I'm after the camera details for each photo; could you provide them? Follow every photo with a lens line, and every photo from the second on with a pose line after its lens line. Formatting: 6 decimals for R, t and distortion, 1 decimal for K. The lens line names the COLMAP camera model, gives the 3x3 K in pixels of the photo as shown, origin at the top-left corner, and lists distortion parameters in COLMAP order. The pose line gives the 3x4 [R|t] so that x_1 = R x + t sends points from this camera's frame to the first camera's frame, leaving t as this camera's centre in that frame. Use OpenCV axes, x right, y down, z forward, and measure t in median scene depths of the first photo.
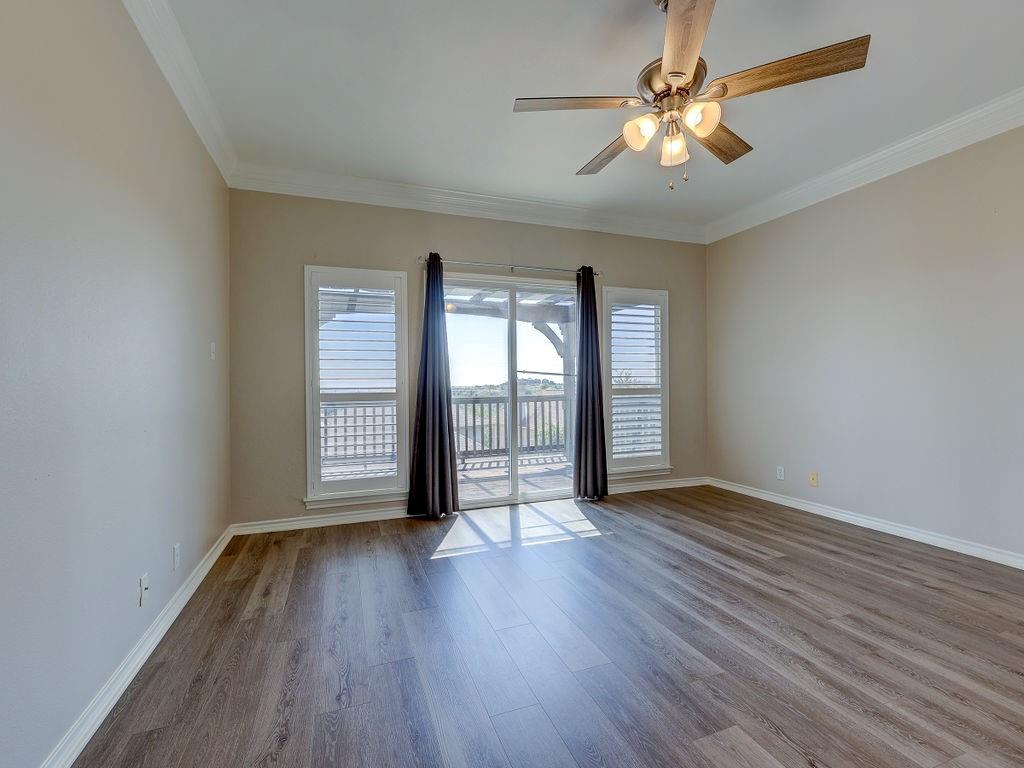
lens RADIAL K [[447.8, 0, 512.0], [0, 447.8, 384.0], [0, 0, 1]] dist [-0.011153, 0.000096]
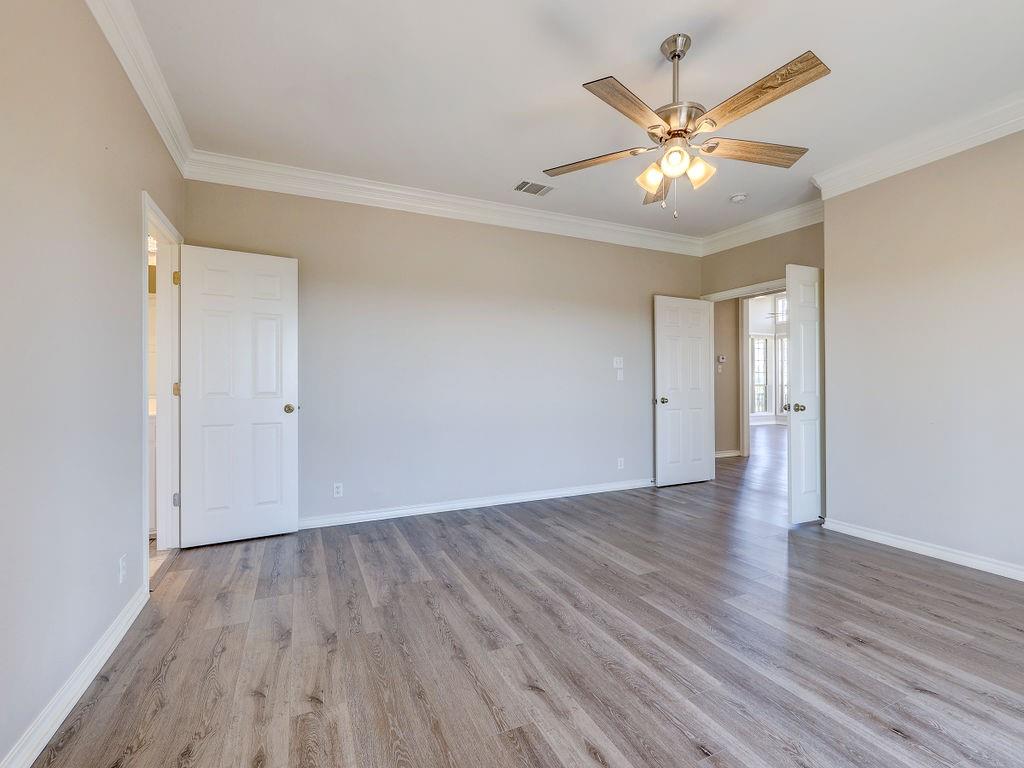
lens RADIAL K [[470.1, 0, 508.8], [0, 470.1, 382.3], [0, 0, 1]] dist [0.002329, -0.000534]
pose [[-0.996170, 0.013246, -0.086424, 0.811463], [0.013673, 0.999897, -0.004353, -0.012979], [0.086357, -0.005518, -0.996249, 1.964855]]
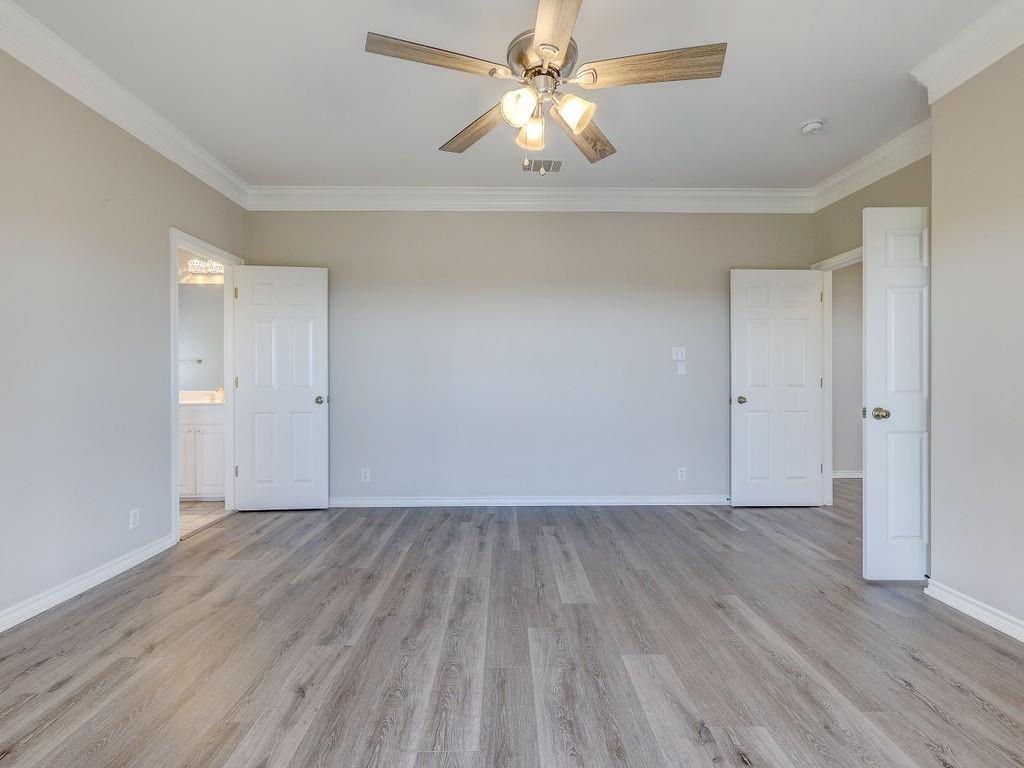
lens RADIAL K [[470.1, 0, 508.8], [0, 470.1, 382.3], [0, 0, 1]] dist [0.002329, -0.000534]
pose [[-0.943001, 0.010319, 0.332629, 0.087683], [0.010675, 0.999943, -0.000759, -0.000992], [-0.332618, 0.002835, -0.943058, 1.777793]]
